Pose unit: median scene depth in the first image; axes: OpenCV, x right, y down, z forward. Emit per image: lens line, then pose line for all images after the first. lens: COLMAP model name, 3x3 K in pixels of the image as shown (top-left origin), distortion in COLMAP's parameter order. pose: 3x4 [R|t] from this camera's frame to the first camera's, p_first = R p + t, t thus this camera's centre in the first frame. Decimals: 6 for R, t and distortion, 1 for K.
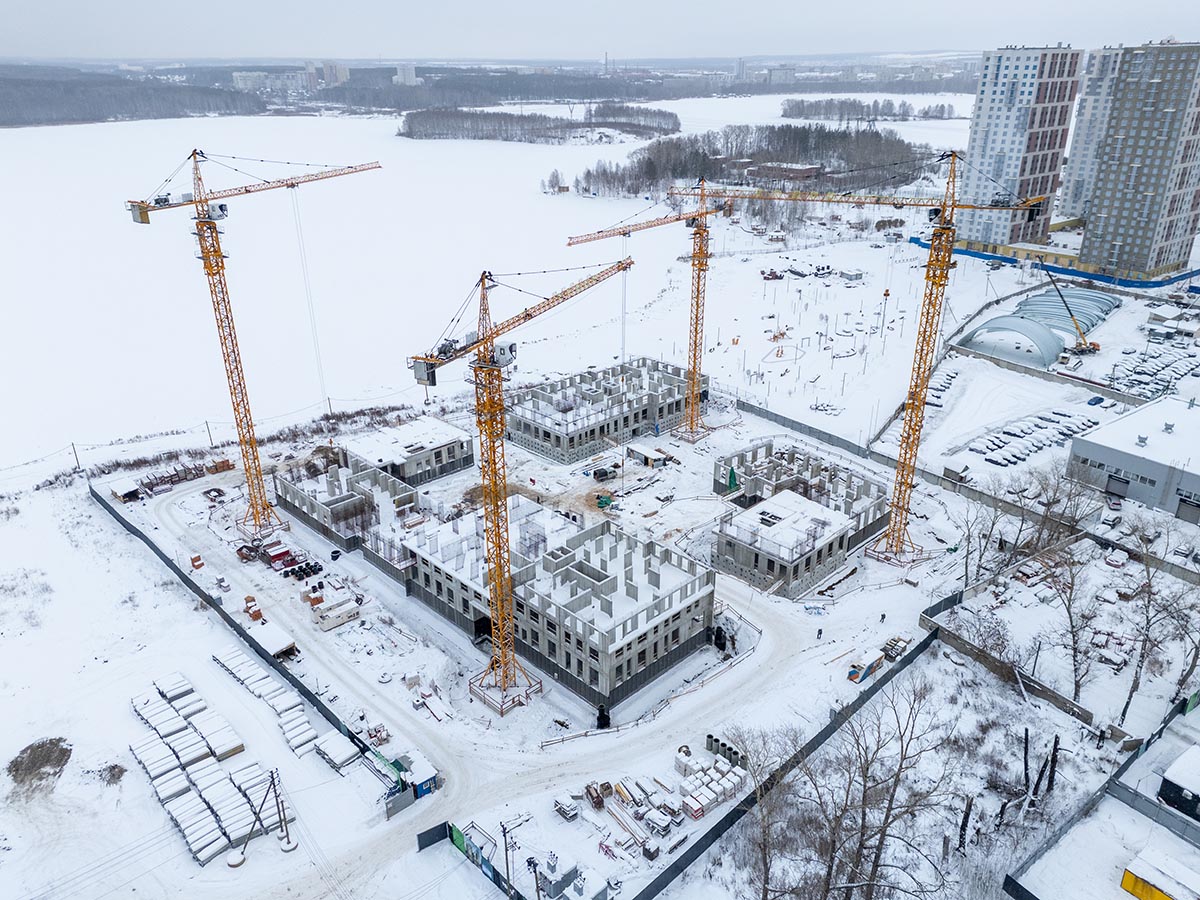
lens RADIAL K [[878.0, 0, 603.2], [0, 878.0, 445.7], [0, 0, 1]] dist [0.068276, -0.050841]
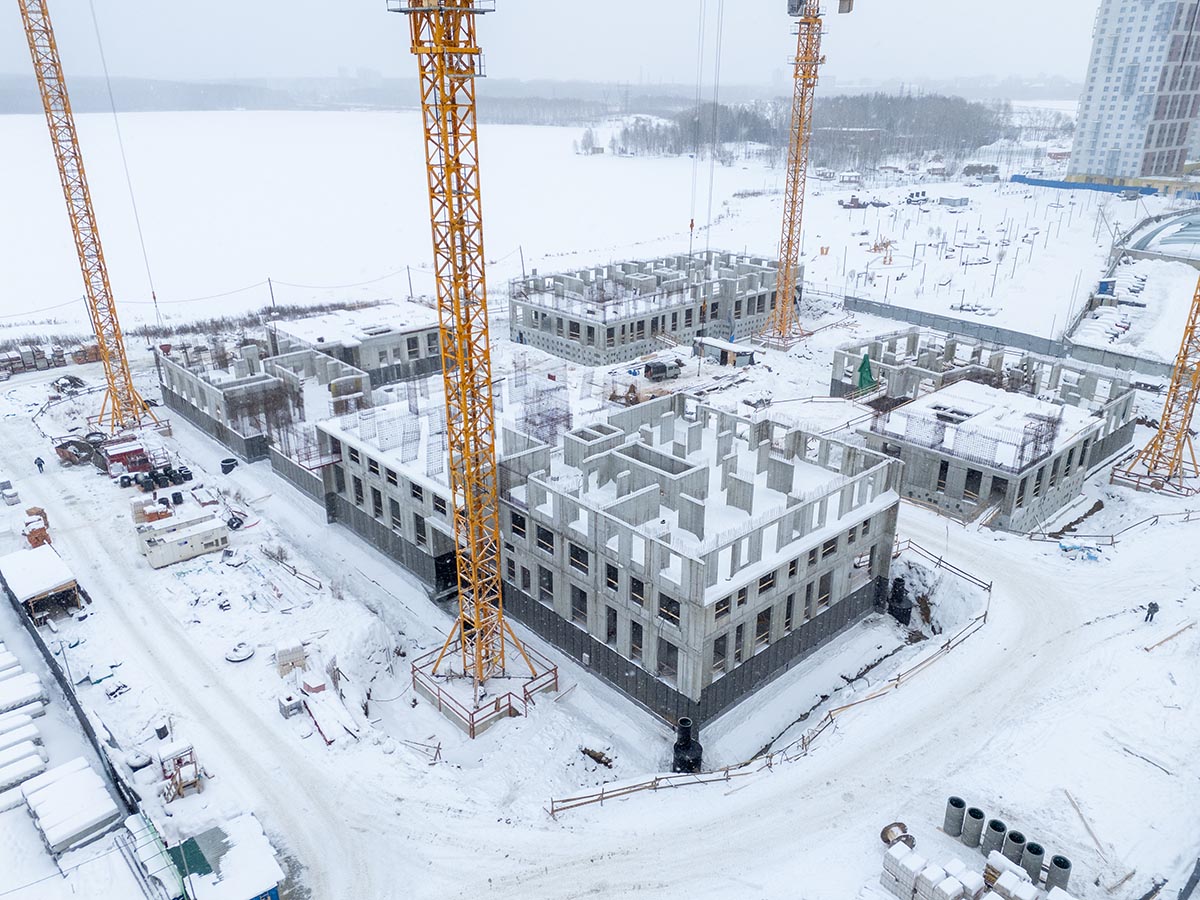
lens RADIAL K [[878.0, 0, 596.9], [0, 878.0, 452.9], [0, 0, 1]] dist [0.068276, -0.050841]
pose [[0.999135, 0.016336, -0.038251, -0.026261], [-0.016868, 0.999765, -0.013633, 0.131855], [0.038019, 0.014267, 0.999175, 0.436164]]
